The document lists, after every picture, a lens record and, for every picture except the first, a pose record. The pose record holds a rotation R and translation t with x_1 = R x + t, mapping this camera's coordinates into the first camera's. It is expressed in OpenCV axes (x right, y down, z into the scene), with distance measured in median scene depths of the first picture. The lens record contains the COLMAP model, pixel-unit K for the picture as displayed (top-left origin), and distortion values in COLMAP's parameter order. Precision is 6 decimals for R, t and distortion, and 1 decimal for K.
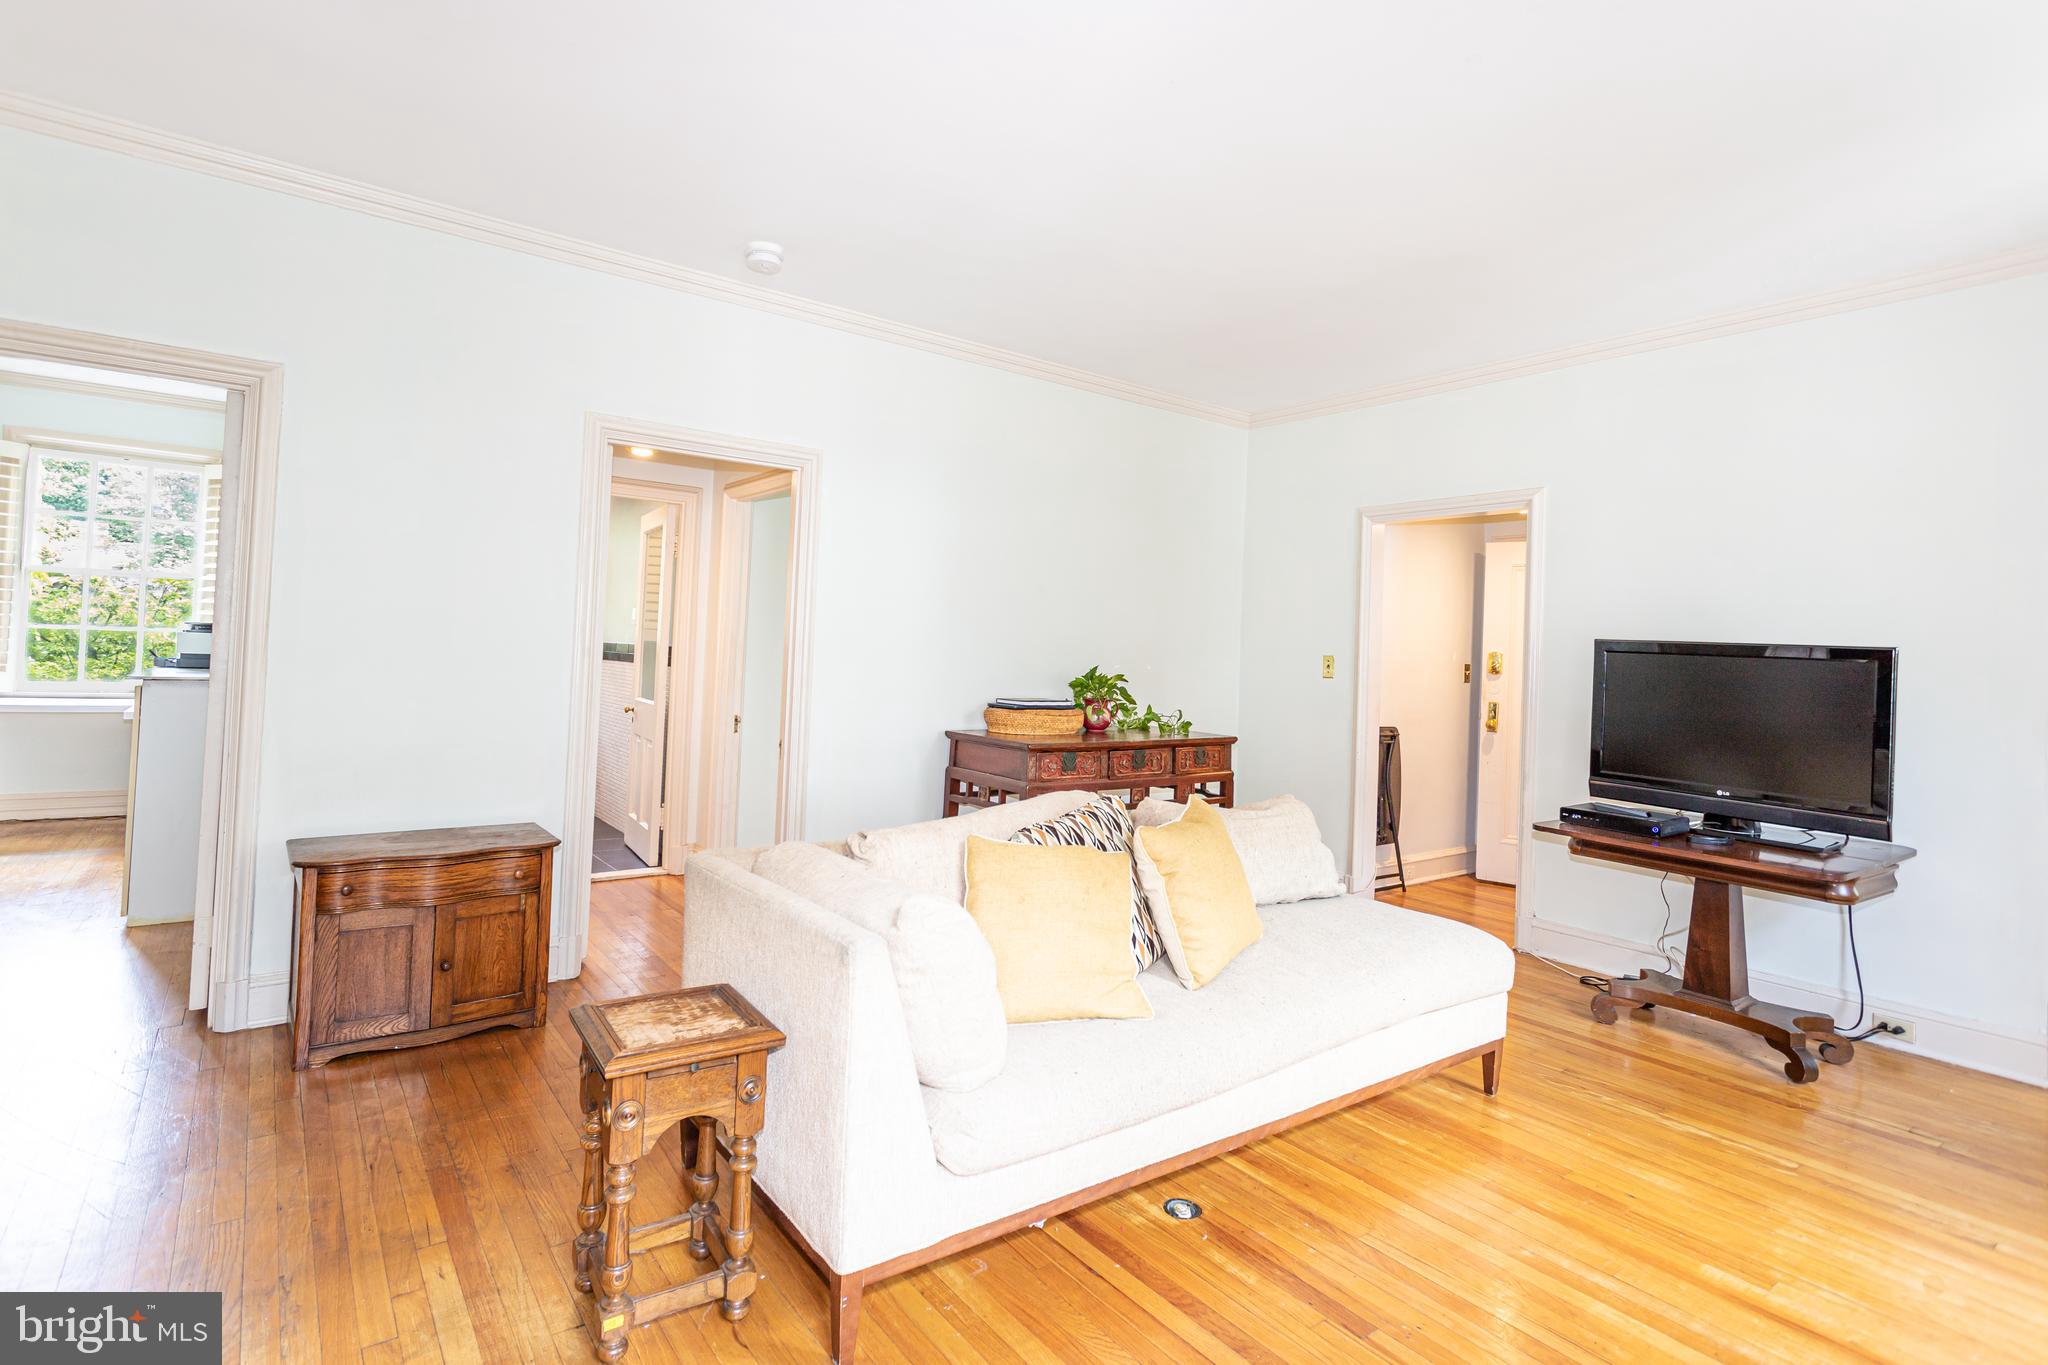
lens RADIAL K [[996.9, 0, 1014.0], [0, 996.9, 677.8], [0, 0, 1]] dist [0.002519, 0.000915]
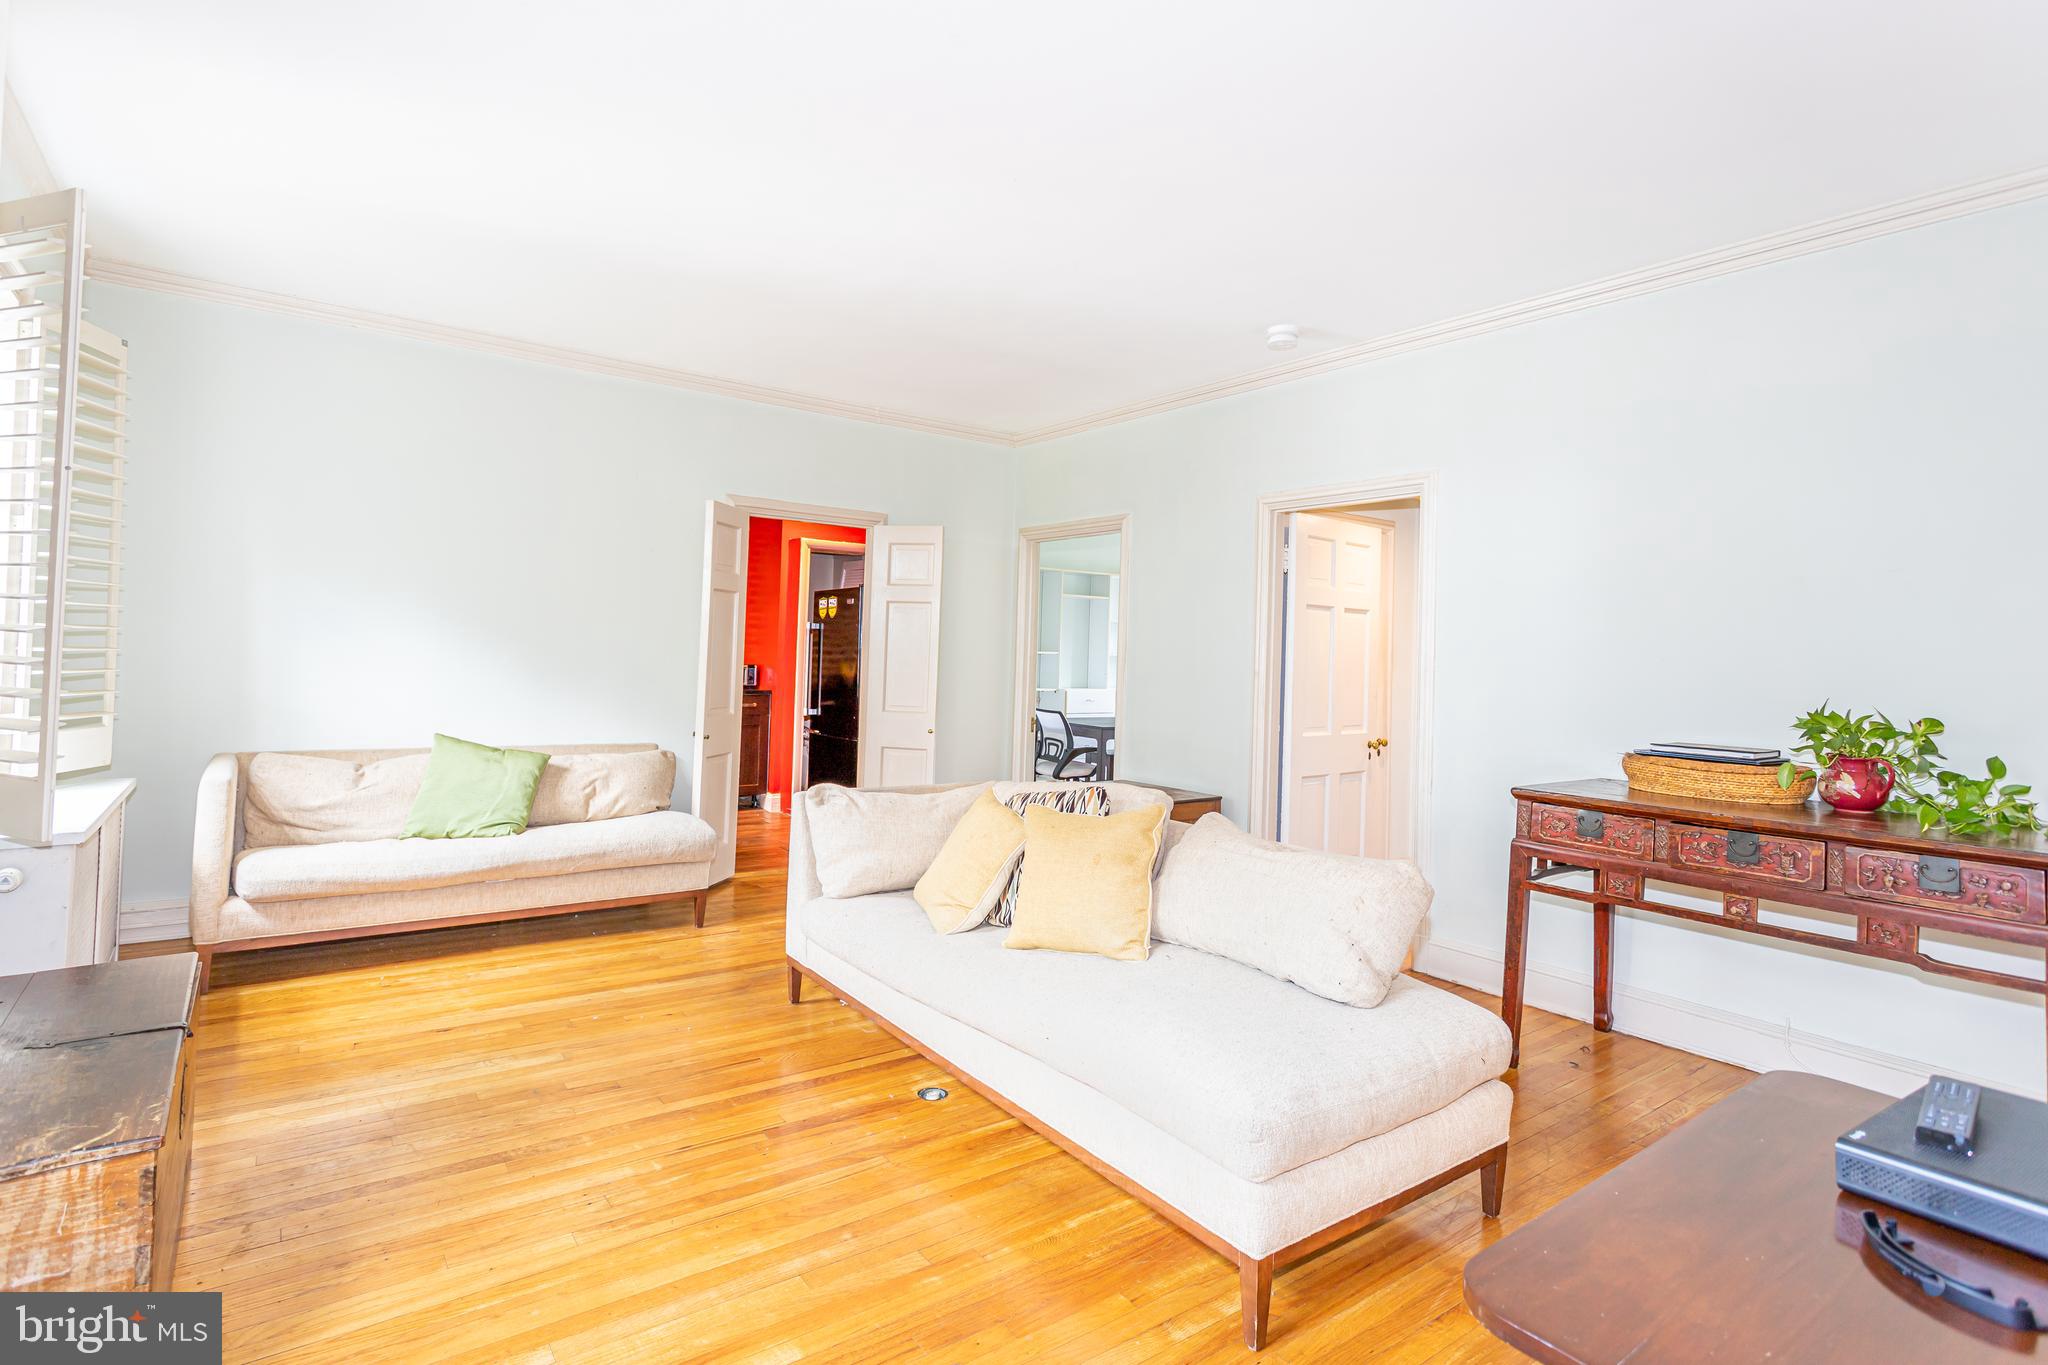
lens RADIAL K [[996.9, 0, 1014.0], [0, 996.9, 677.8], [0, 0, 1]] dist [0.002519, 0.000915]
pose [[0.003985, -0.020034, -0.999791, 1.311482], [-0.056630, 0.998190, -0.020227, 0.025471], [0.998387, 0.056699, 0.002843, 0.975866]]
